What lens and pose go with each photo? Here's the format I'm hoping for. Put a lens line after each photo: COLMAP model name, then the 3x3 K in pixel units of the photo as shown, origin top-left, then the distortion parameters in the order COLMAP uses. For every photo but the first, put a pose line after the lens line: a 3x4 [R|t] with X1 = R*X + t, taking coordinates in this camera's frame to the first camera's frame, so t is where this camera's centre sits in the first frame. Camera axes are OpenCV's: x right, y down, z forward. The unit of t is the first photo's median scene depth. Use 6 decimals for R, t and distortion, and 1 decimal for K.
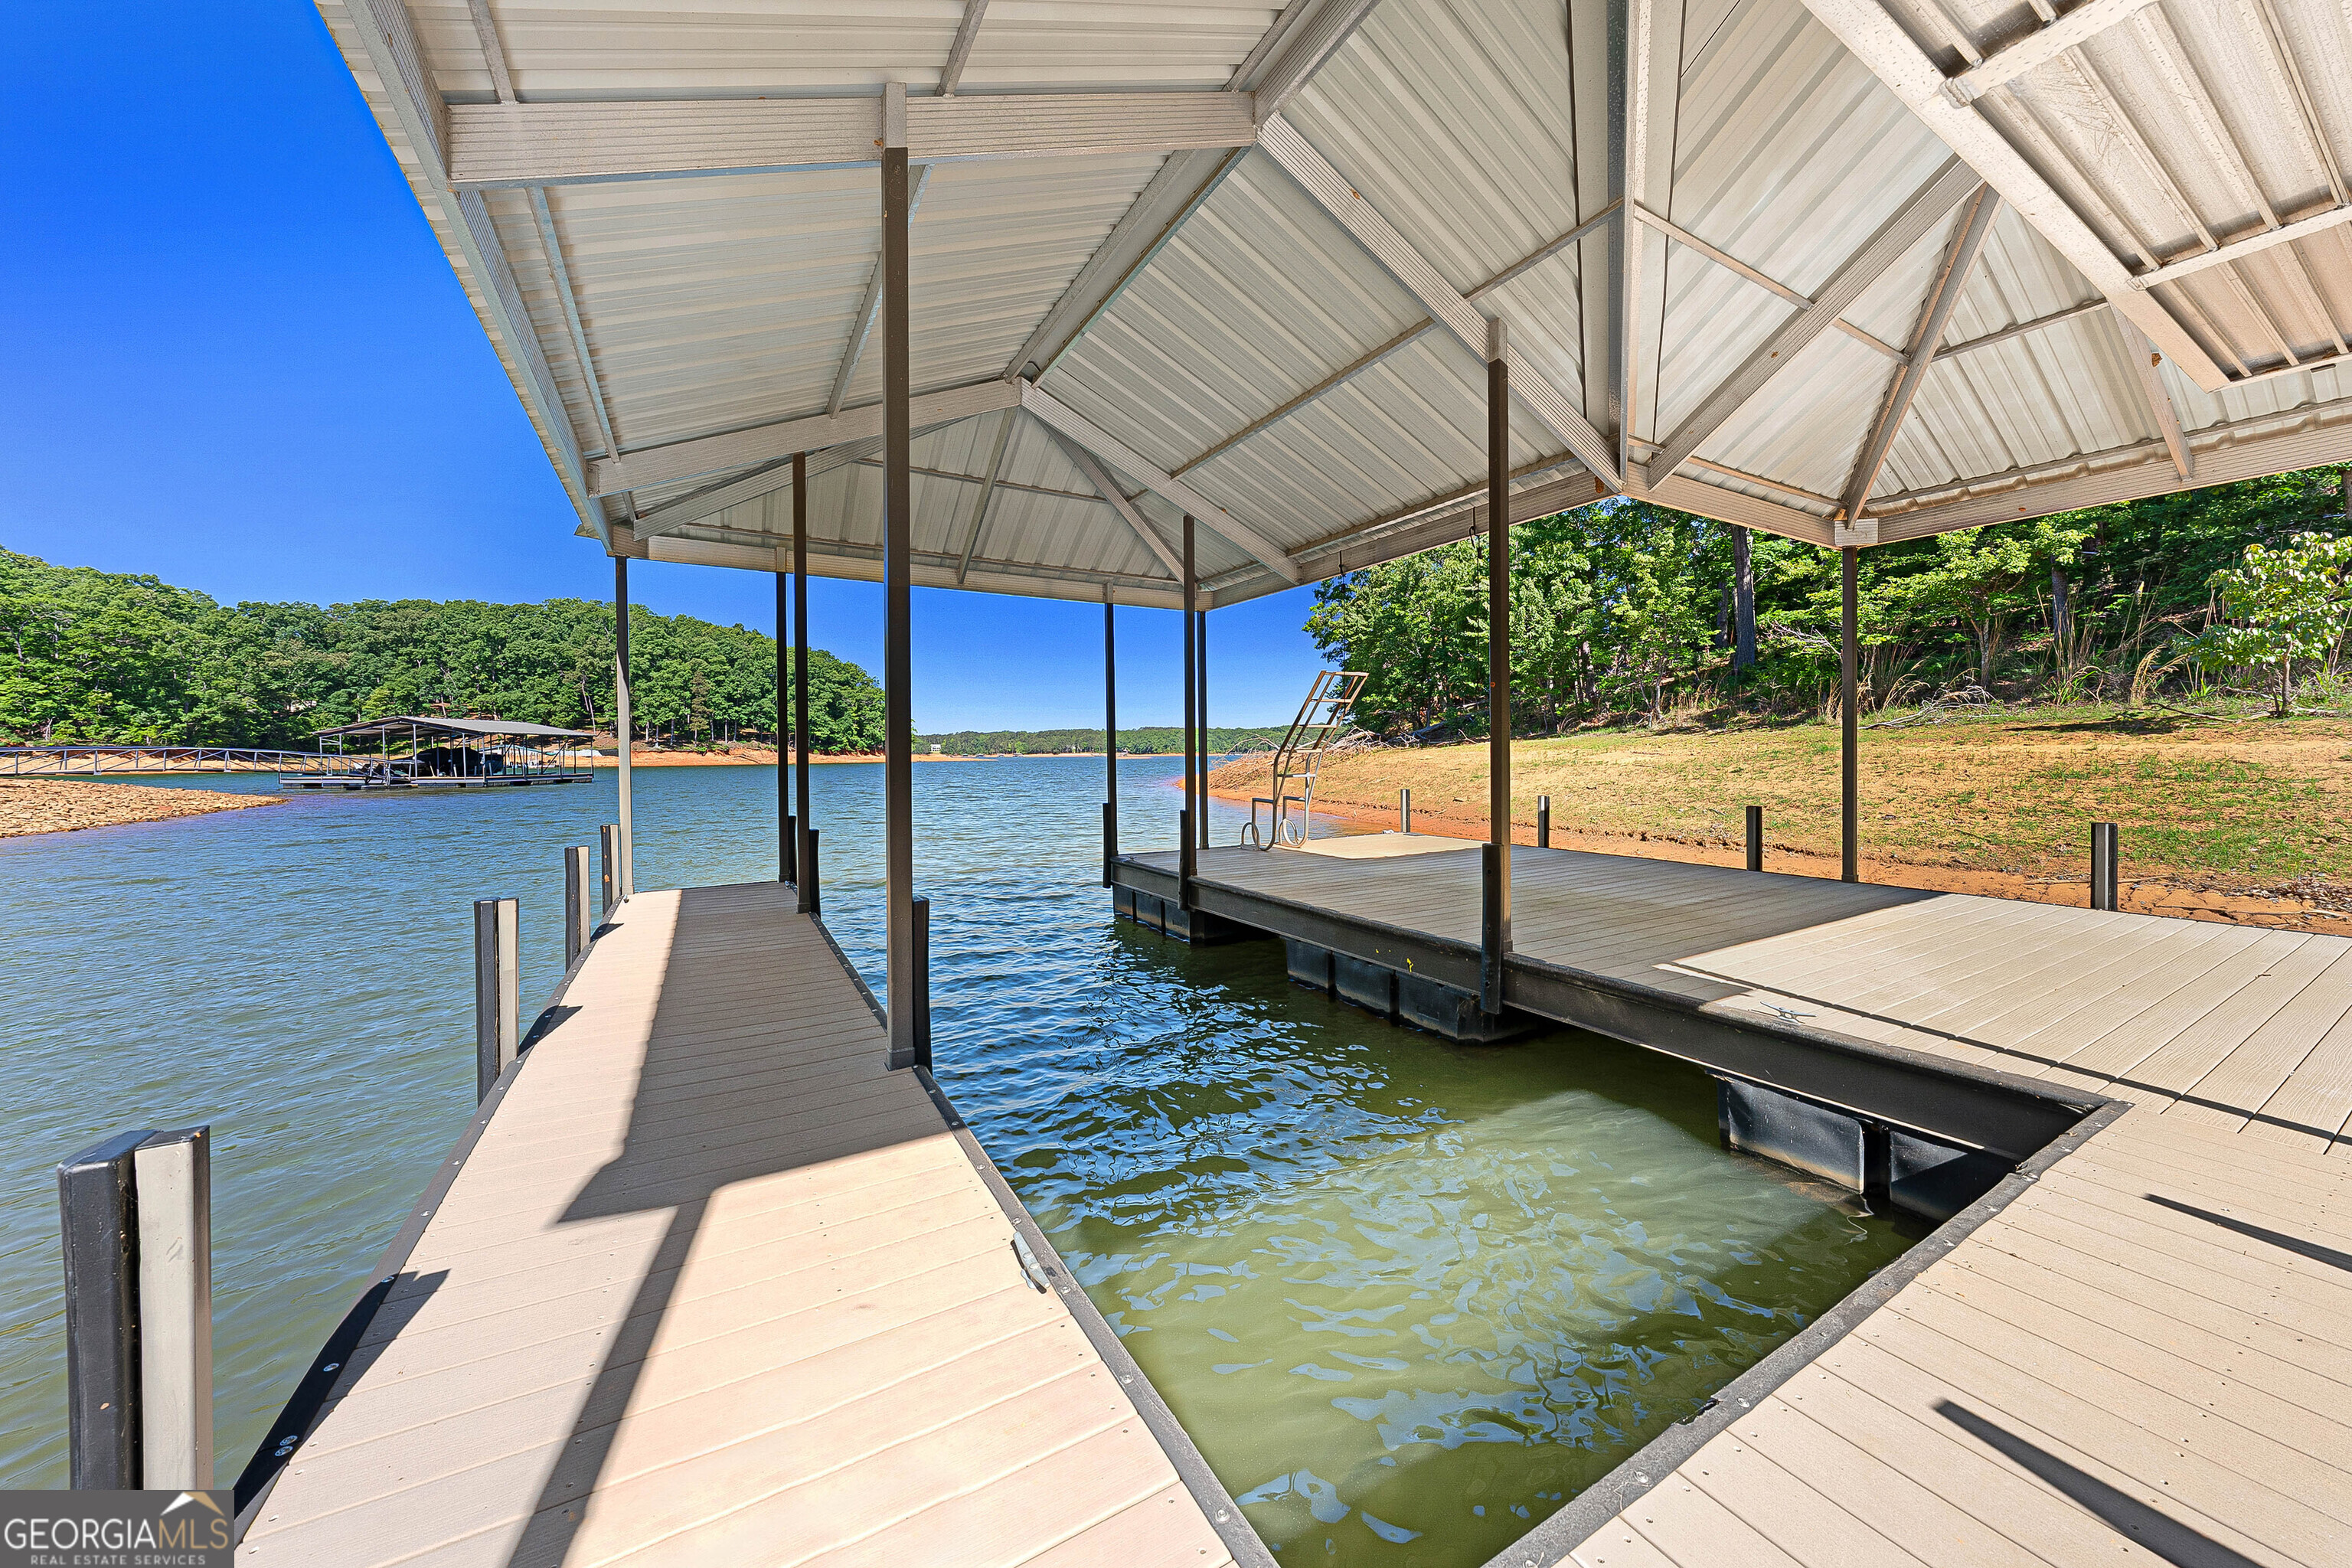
lens RADIAL K [[808.5, 0, 1168.4], [0, 808.5, 765.9], [0, 0, 1]] dist [-0.001614, -0.000152]
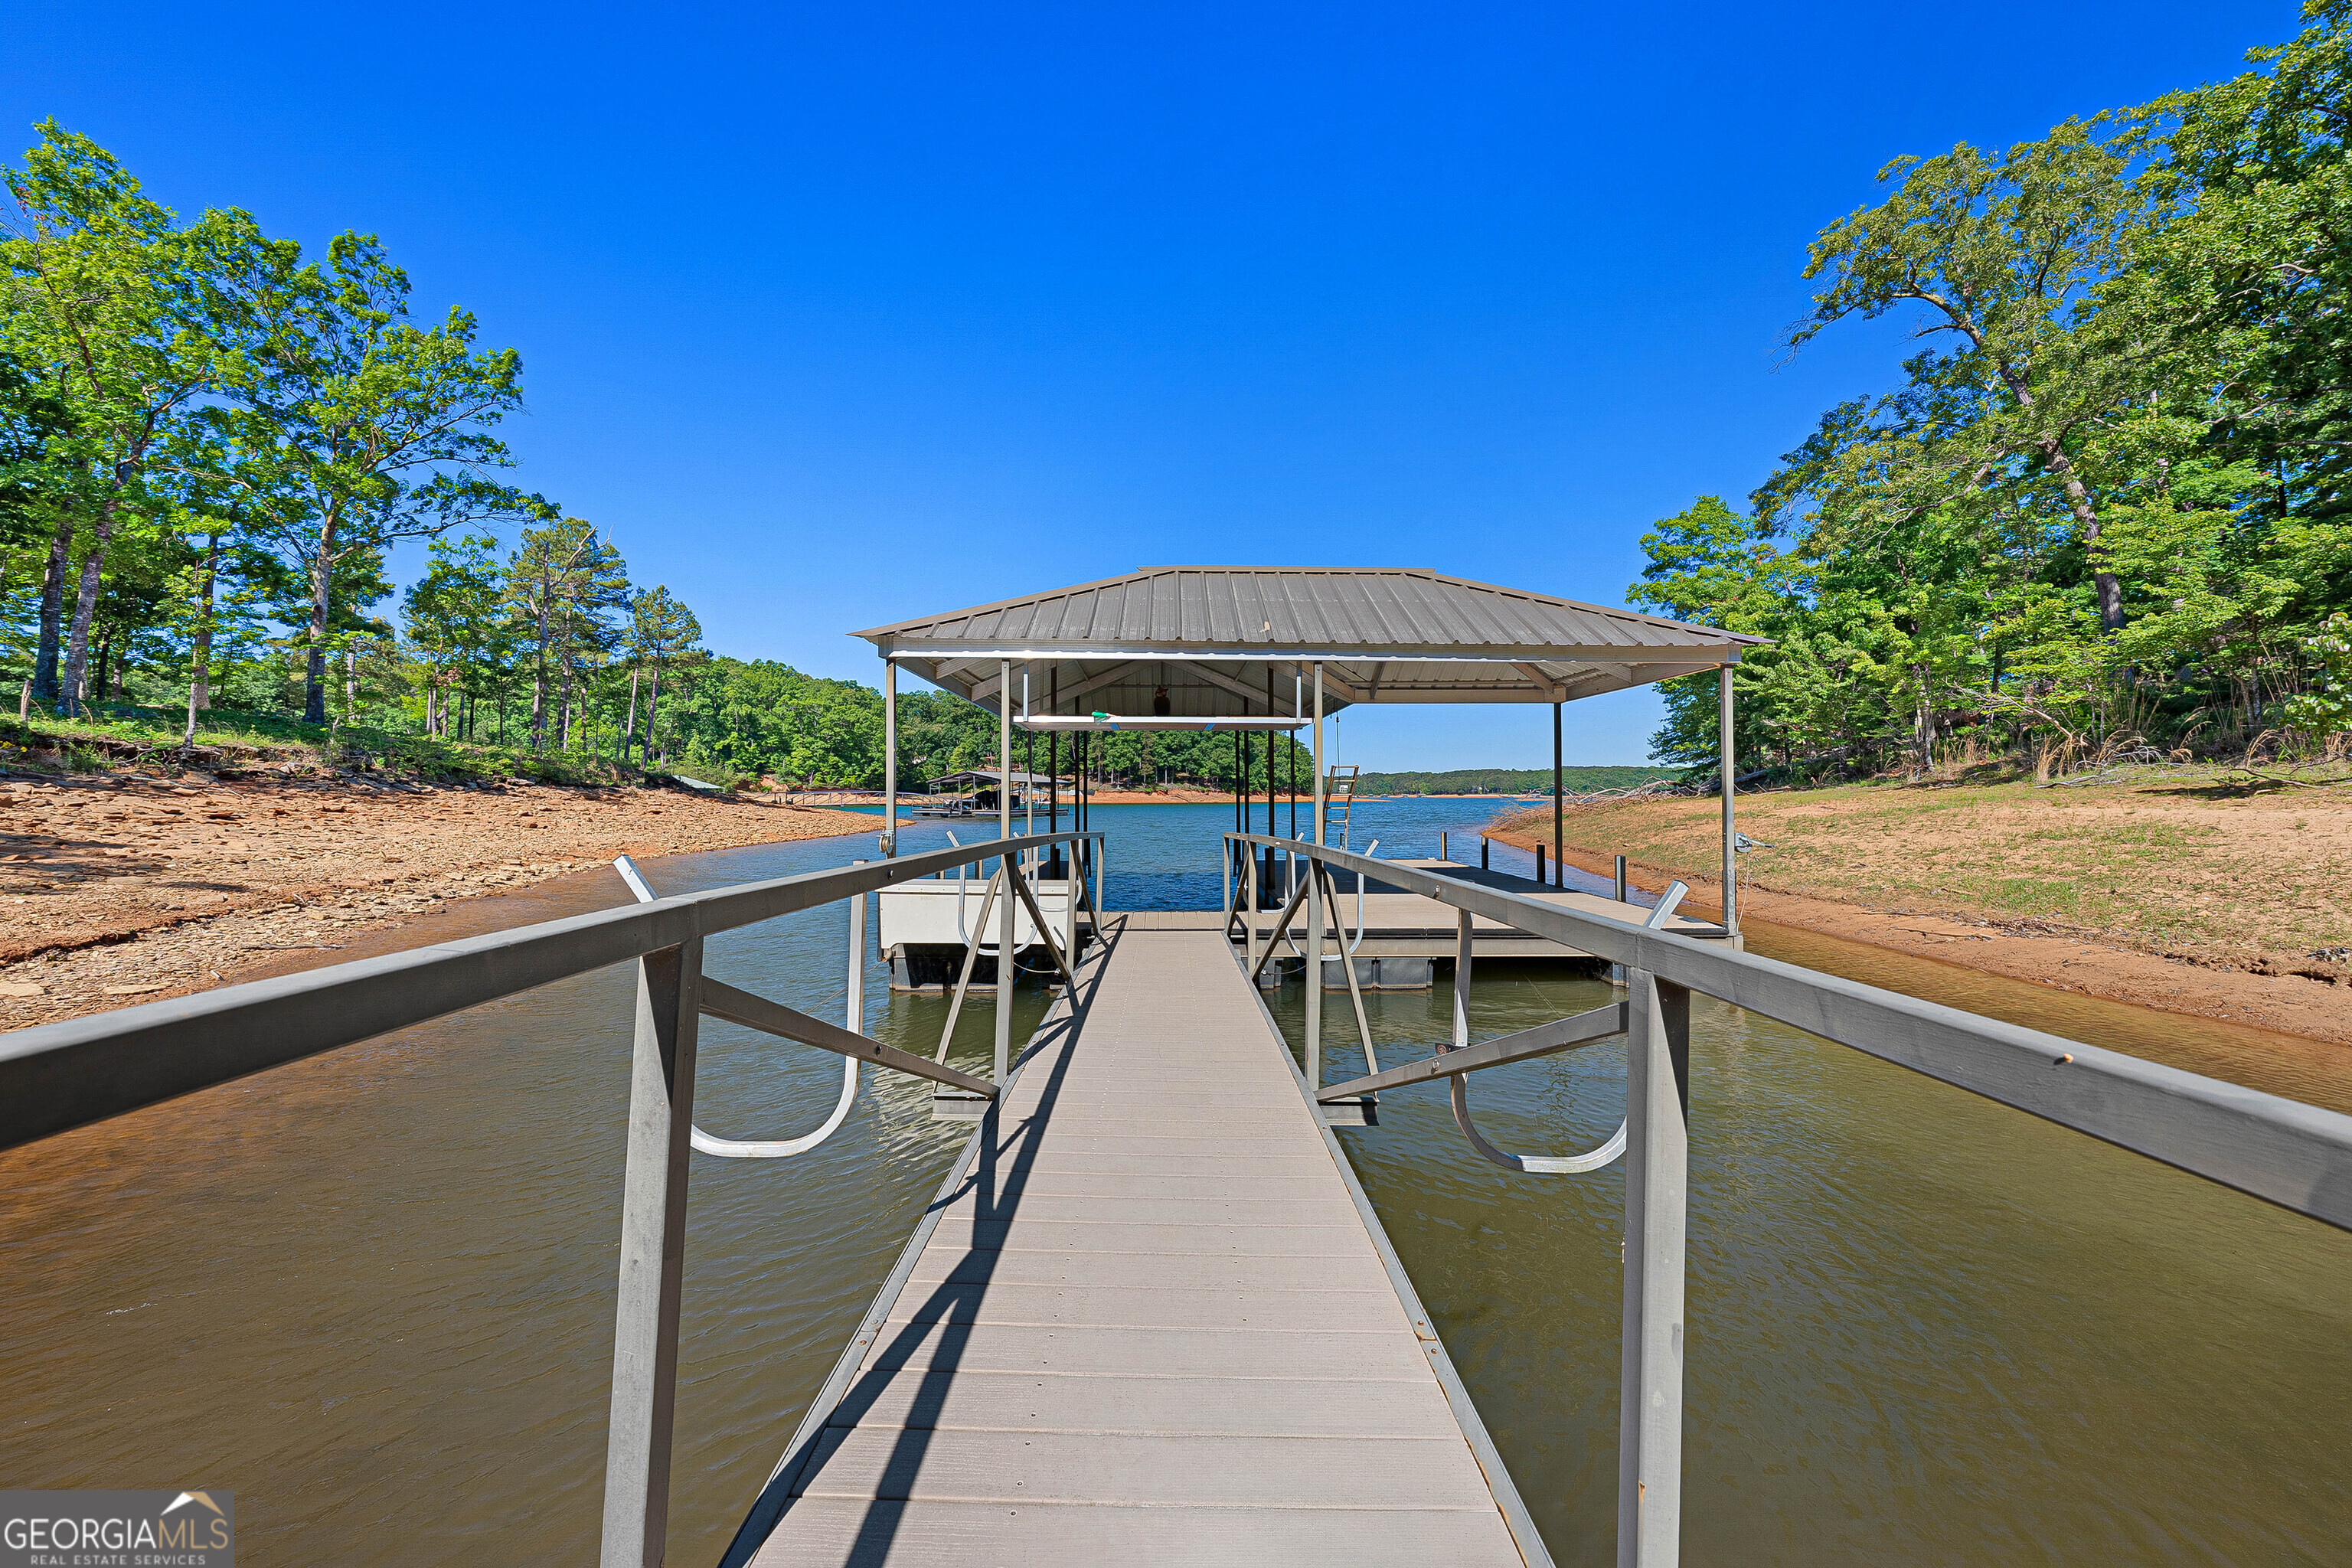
lens RADIAL K [[808.5, 0, 1166.2], [0, 808.5, 793.9], [0, 0, 1]] dist [-0.001614, -0.000152]
pose [[0.867257, 0.005413, -0.497831, 0.071315], [-0.012046, 0.999876, -0.010114, -0.002418], [0.497715, 0.014768, 0.867215, -0.072753]]
